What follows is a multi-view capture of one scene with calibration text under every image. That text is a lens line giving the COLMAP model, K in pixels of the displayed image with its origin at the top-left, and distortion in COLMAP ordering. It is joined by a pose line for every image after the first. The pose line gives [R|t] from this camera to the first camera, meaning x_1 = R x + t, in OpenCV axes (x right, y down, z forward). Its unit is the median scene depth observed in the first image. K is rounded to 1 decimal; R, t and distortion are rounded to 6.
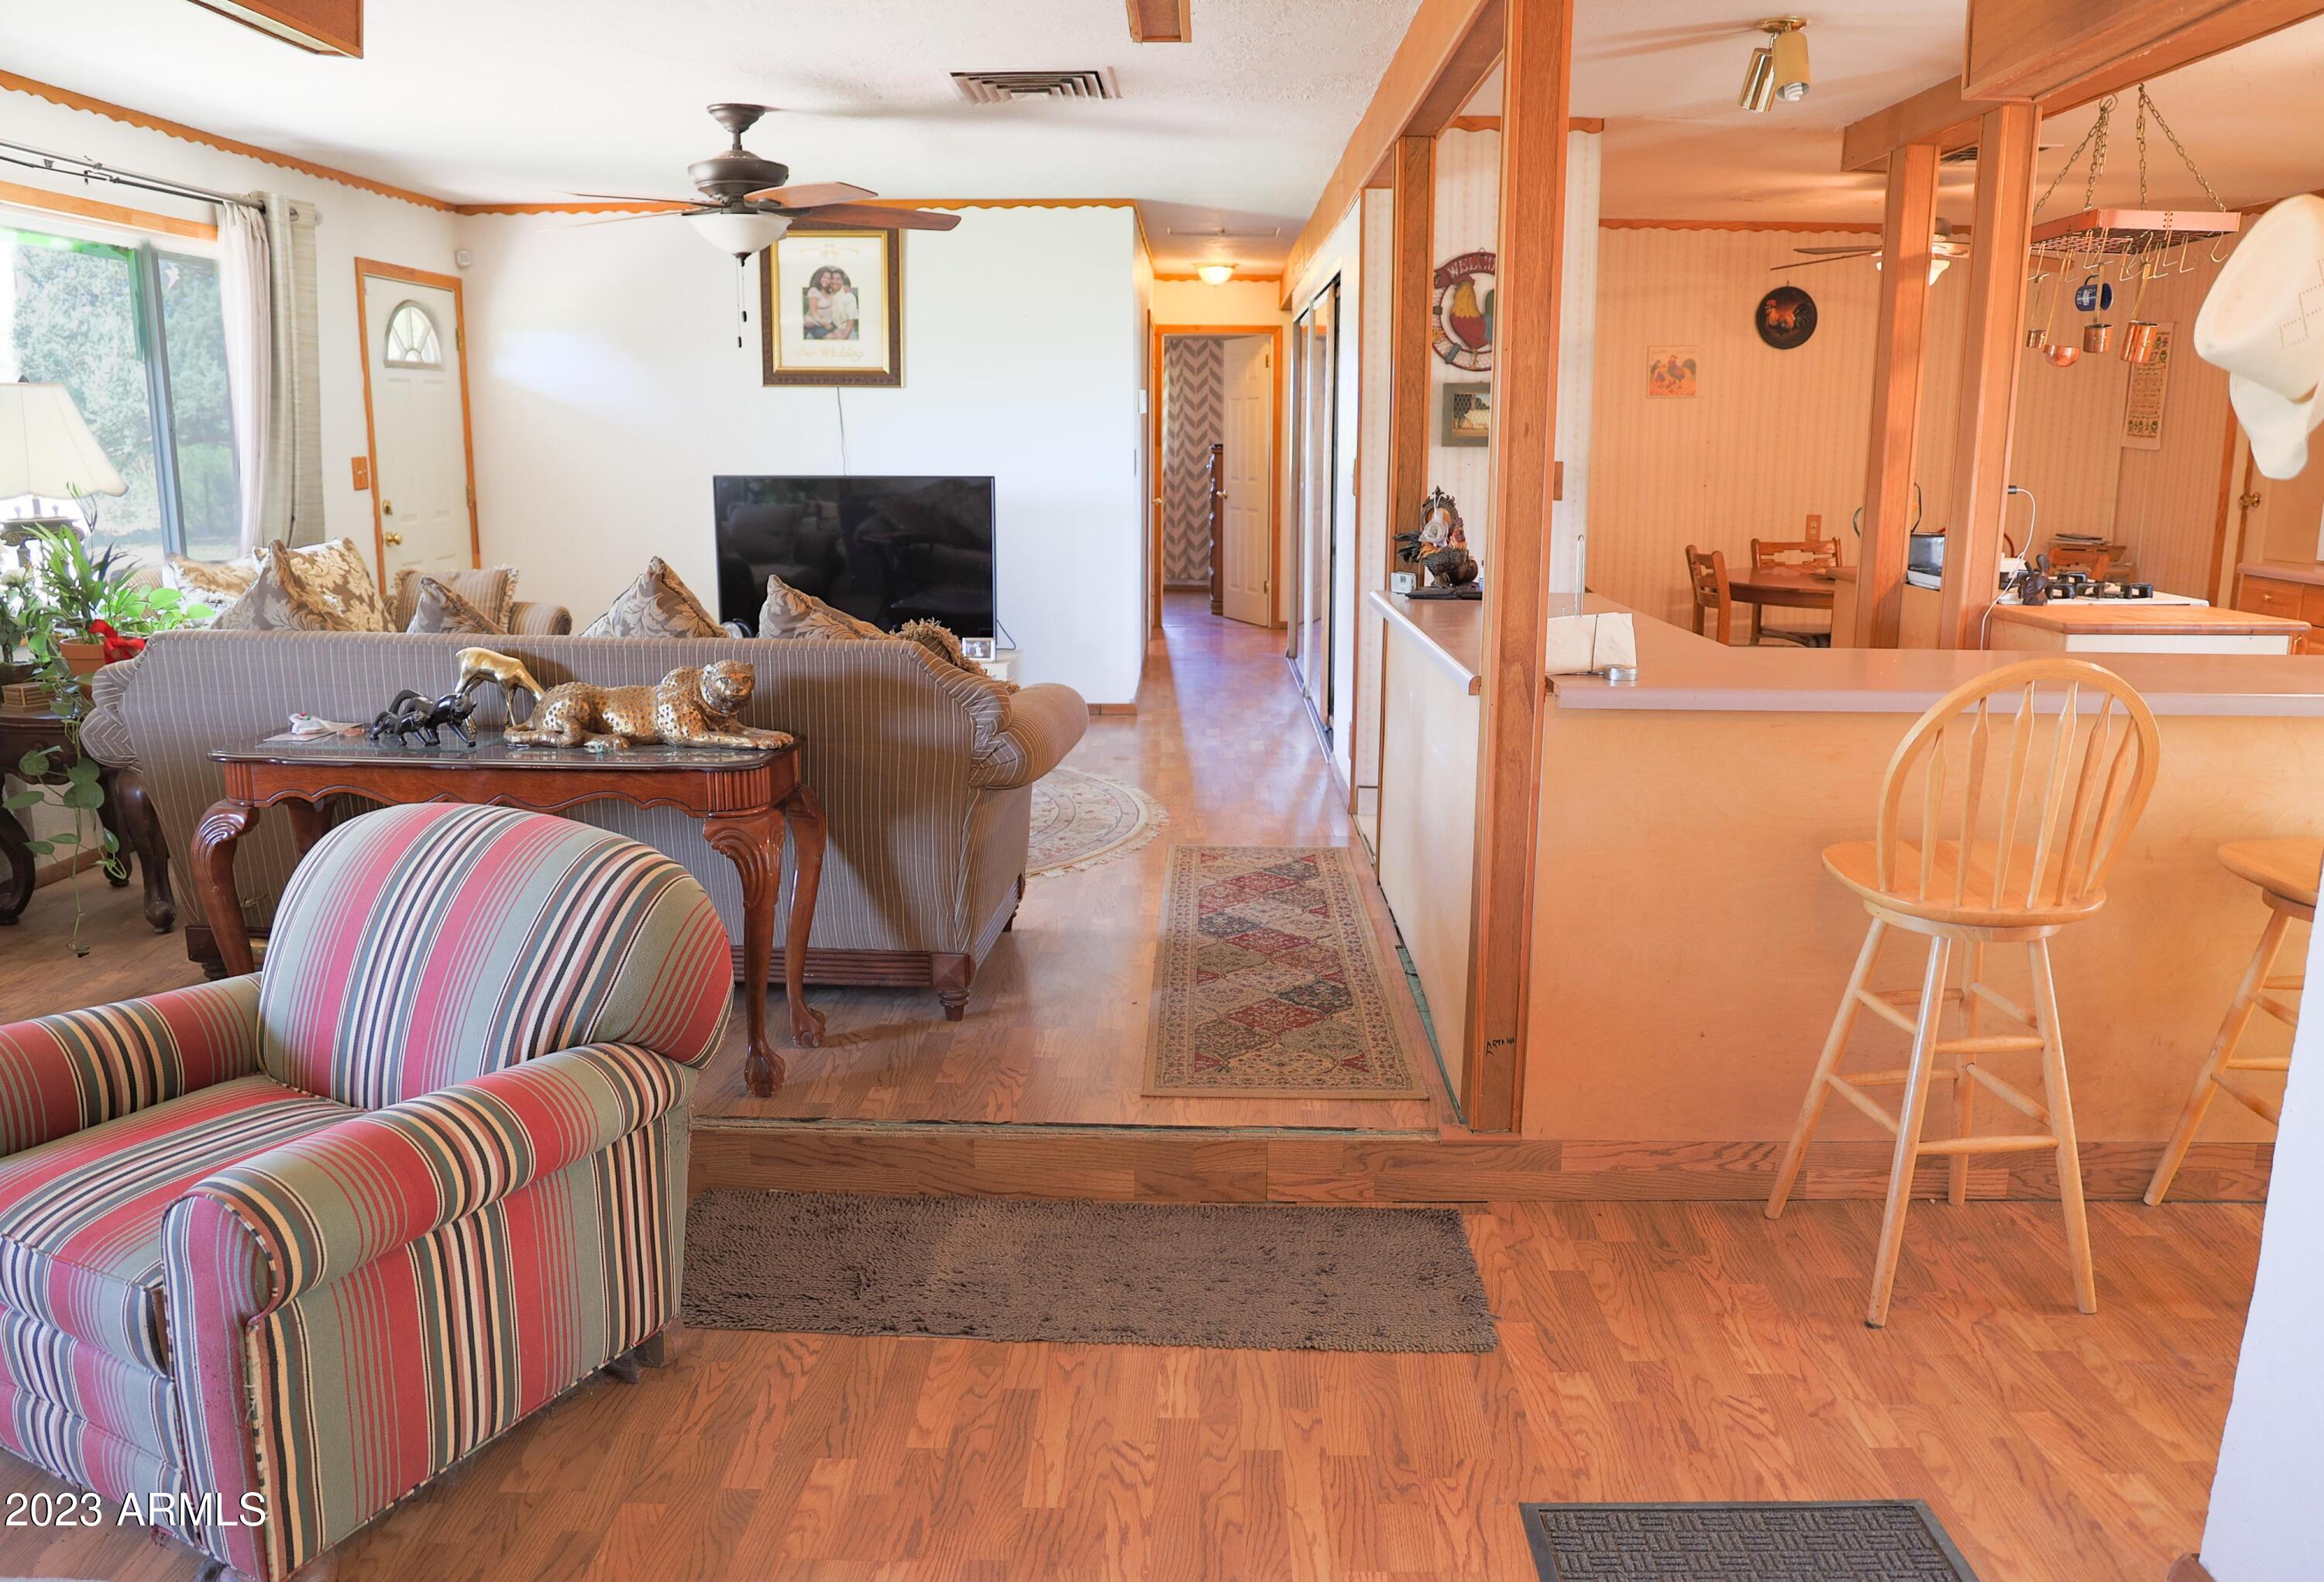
lens RADIAL K [[1728.1, 0, 1158.6], [0, 1728.1, 794.7], [0, 0, 1]] dist [-0.093219, 0.067678]
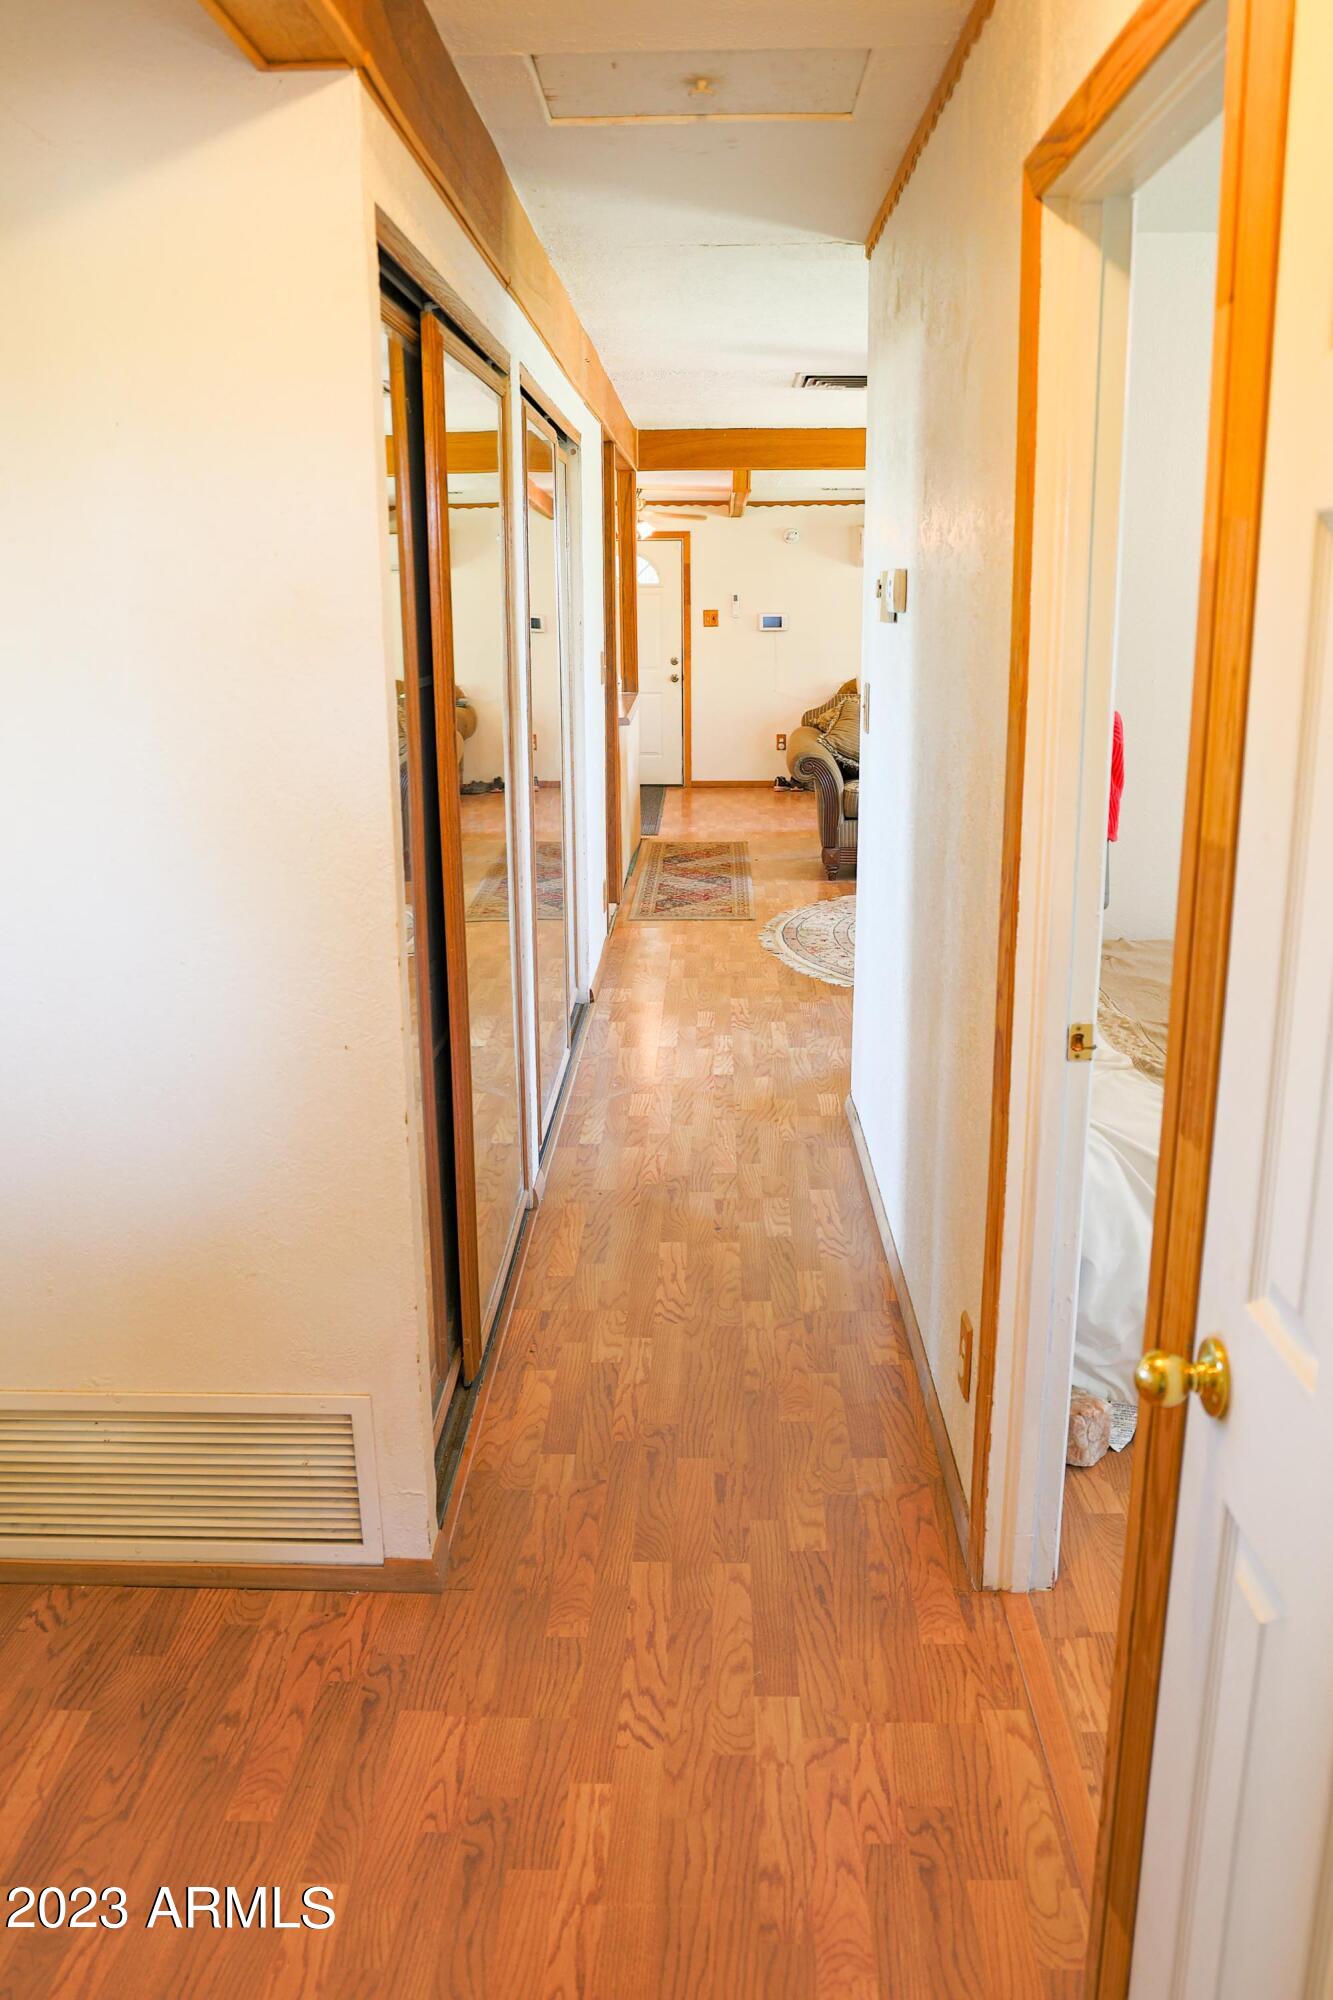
lens RADIAL K [[1456.2, 0, 666.5], [0, 1456.2, 1000.0], [0, 0, 1]] dist [-0.095912, 0.073742]
pose [[-0.999978, 0.003585, 0.005614, 0.108180], [0.005783, 0.885535, 0.464538, -0.696031], [-0.003306, 0.464560, -0.885536, 3.143066]]
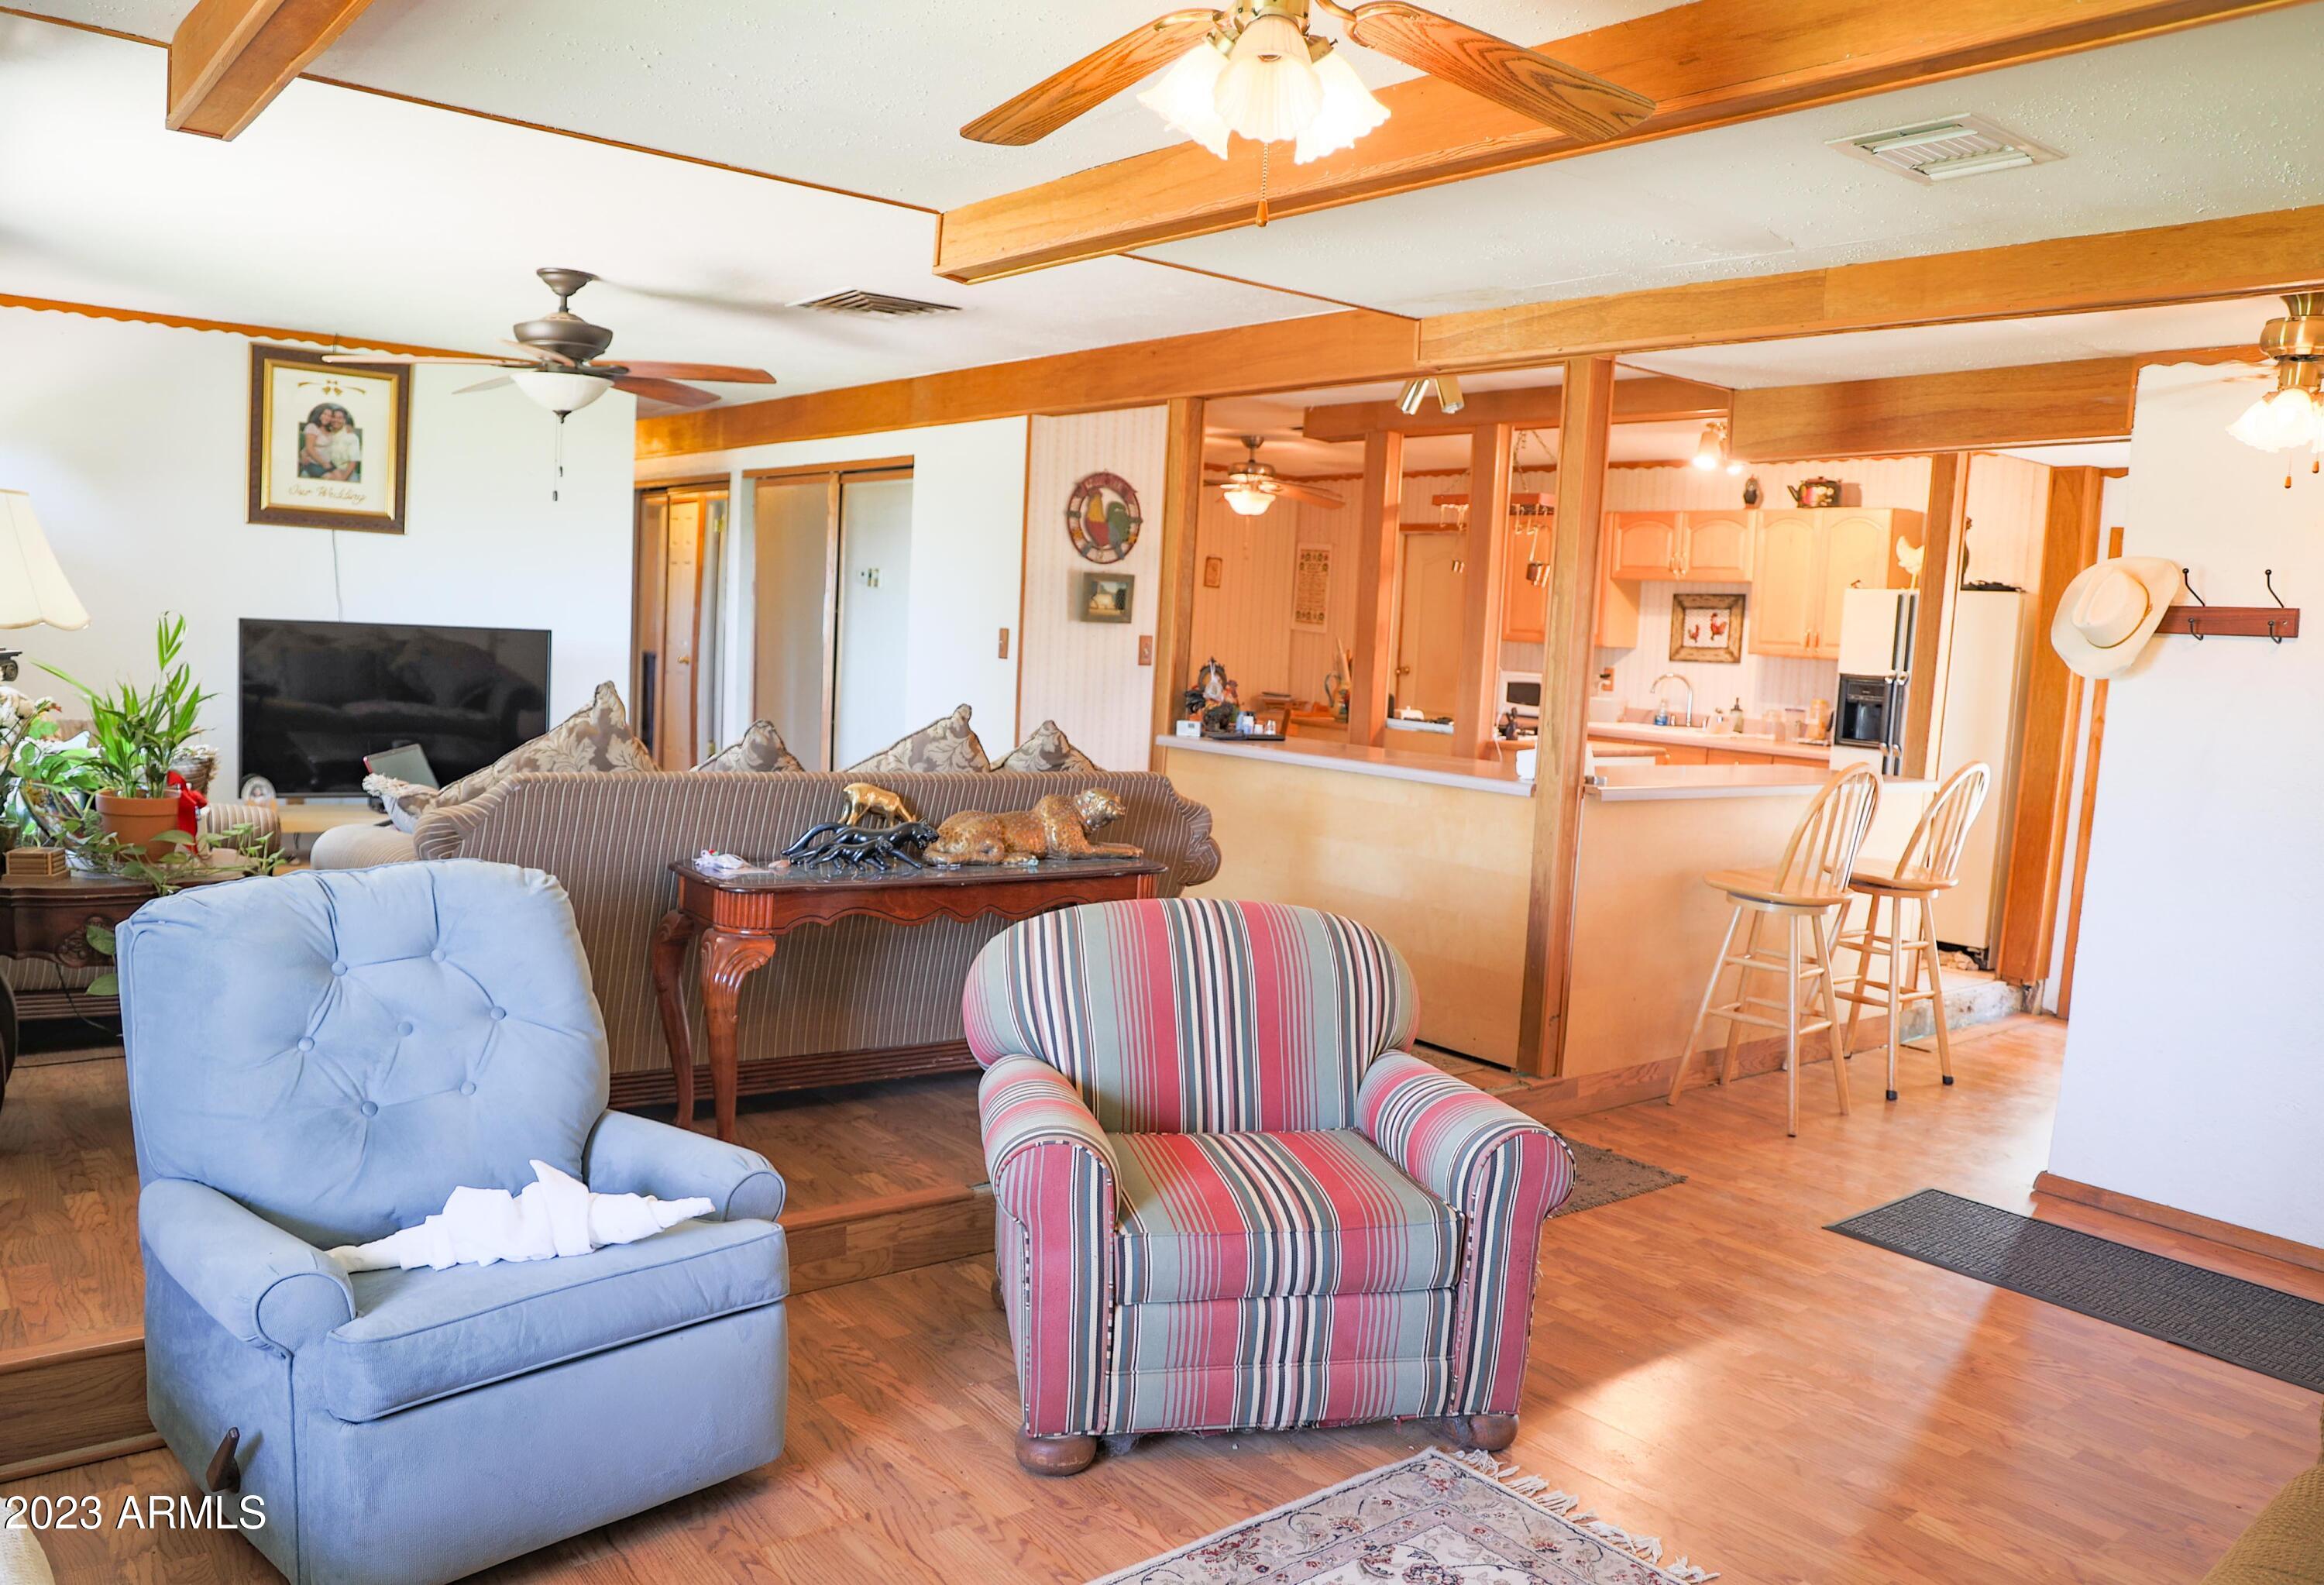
lens RADIAL K [[1741.8, 0, 1134.0], [0, 1741.8, 802.2], [0, 0, 1]] dist [-0.107251, 0.077478]
pose [[0.768230, -0.028230, 0.639551, -0.975802], [0.082591, 0.995049, -0.055285, 0.003954], [-0.634824, 0.095293, 0.766758, 0.016975]]
